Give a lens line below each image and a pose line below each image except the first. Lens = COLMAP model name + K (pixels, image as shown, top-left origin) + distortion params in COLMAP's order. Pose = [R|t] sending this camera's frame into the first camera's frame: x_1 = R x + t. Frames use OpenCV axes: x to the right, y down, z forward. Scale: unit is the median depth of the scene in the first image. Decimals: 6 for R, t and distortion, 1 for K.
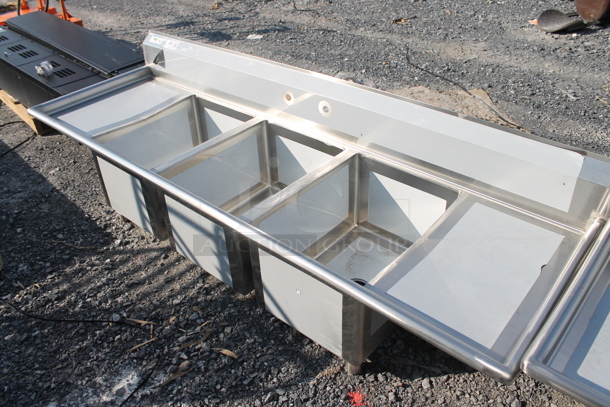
lens RADIAL K [[521.2, 0, 308.4], [0, 521.2, 203.2], [0, 0, 1]] dist [-0.135667, 0.107132]
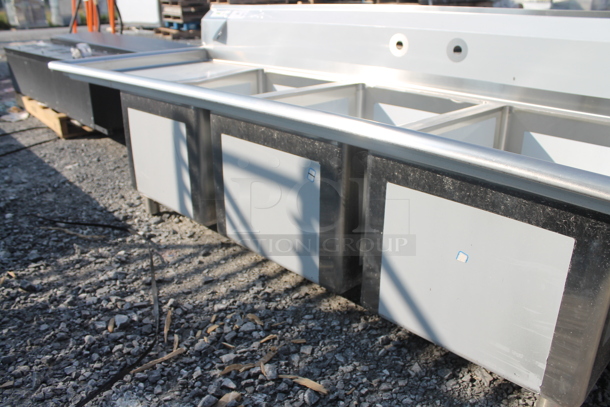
lens RADIAL K [[521.2, 0, 308.0], [0, 521.2, 200.6], [0, 0, 1]] dist [-0.135667, 0.107132]
pose [[0.996346, 0.061808, -0.058946, -0.118382], [-0.073329, 0.972893, -0.219323, 0.189809], [0.043792, 0.222844, 0.973870, 0.358600]]
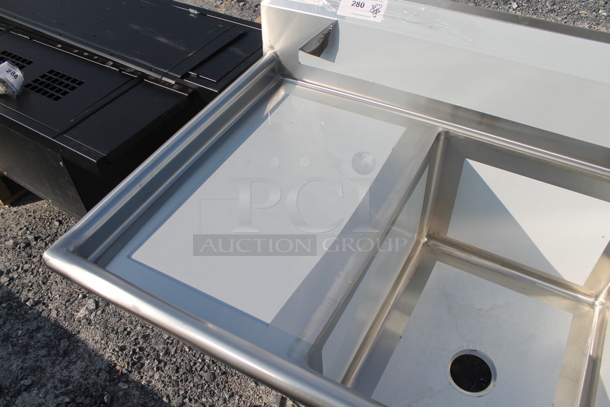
lens RADIAL K [[521.2, 0, 304.4], [0, 521.2, 206.2], [0, 0, 1]] dist [-0.135667, 0.107132]
pose [[0.980298, -0.128638, 0.149891, -0.511839], [0.106184, 0.983083, 0.149240, -0.282787], [-0.166553, -0.130384, 0.977374, 0.748288]]
